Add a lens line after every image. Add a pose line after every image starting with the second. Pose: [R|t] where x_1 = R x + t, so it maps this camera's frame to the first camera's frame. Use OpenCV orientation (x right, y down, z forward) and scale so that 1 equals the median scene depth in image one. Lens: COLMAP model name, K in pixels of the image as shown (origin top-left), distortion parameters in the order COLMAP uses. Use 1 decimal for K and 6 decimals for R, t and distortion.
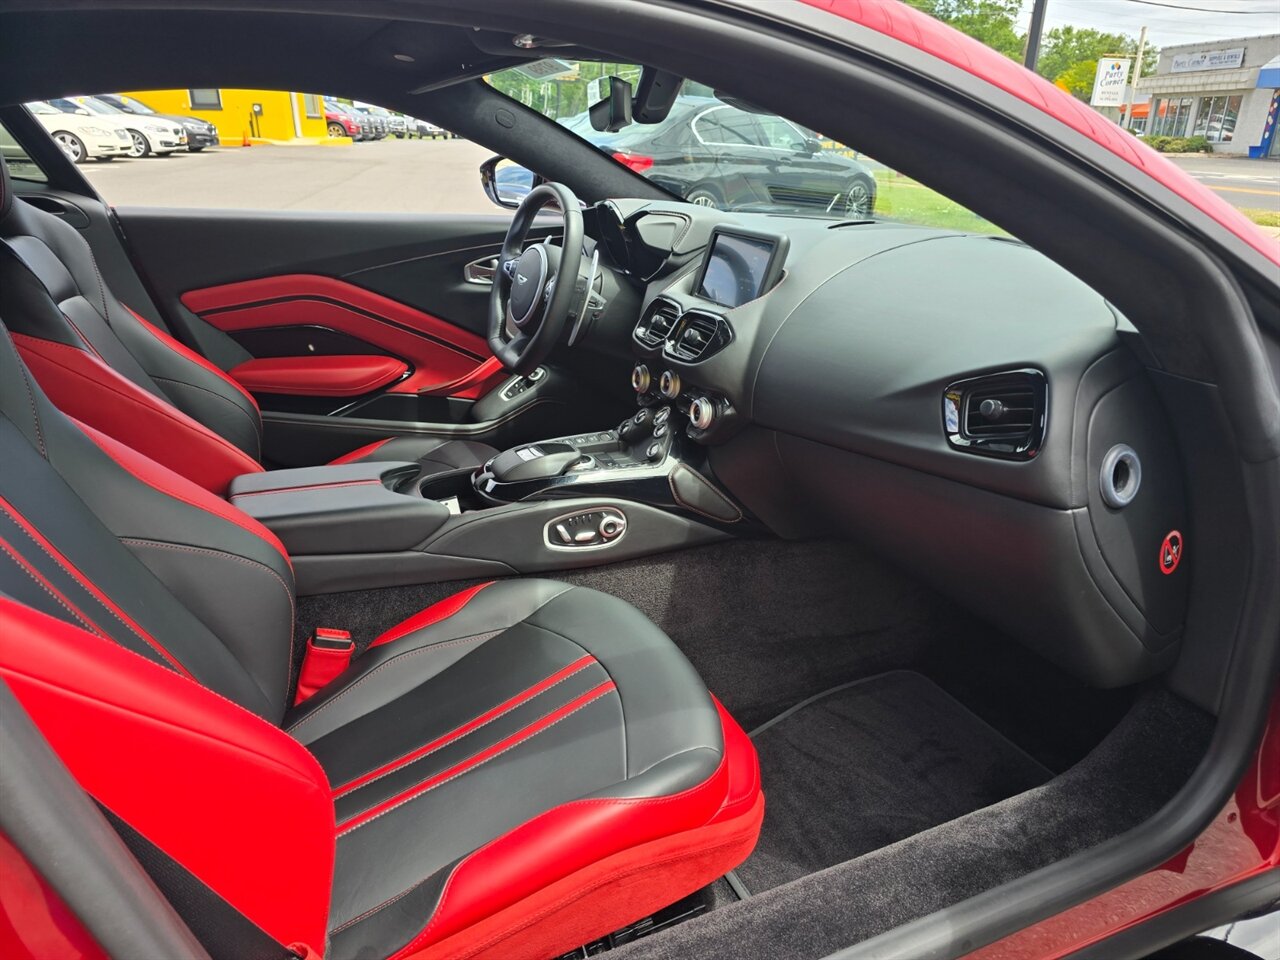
lens RADIAL K [[855.0, 0, 633.0], [0, 855.0, 512.5], [0, 0, 1]] dist [0.052990, -0.050101]
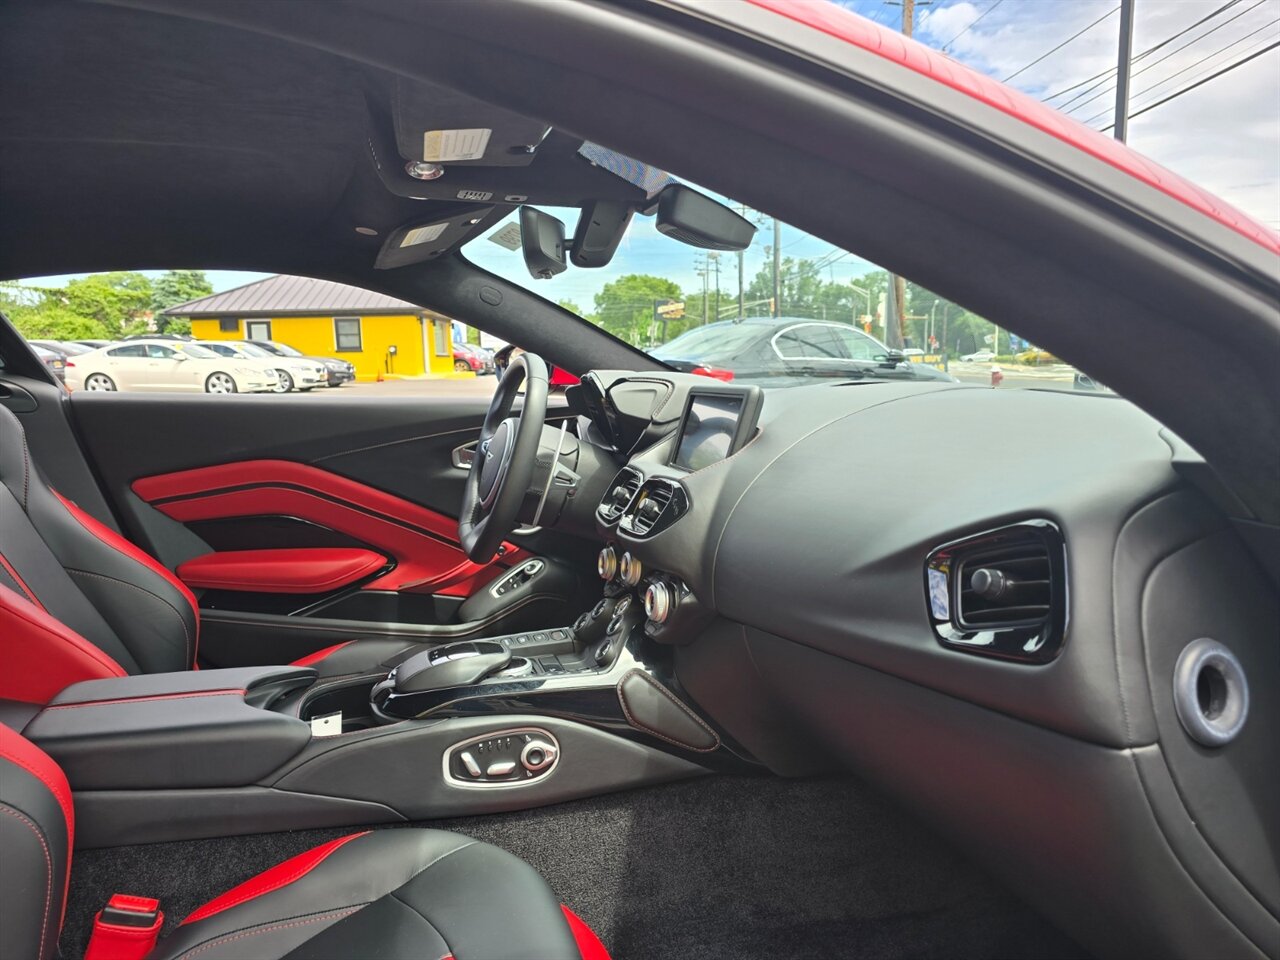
lens RADIAL K [[870.4, 0, 649.5], [0, 870.4, 496.5], [0, 0, 1]] dist [0.046201, -0.040126]
pose [[0.994851, -0.011856, -0.100655, 0.146352], [-0.014617, 0.965967, -0.258253, -0.005765], [0.100291, 0.258394, 0.960819, 0.207229]]
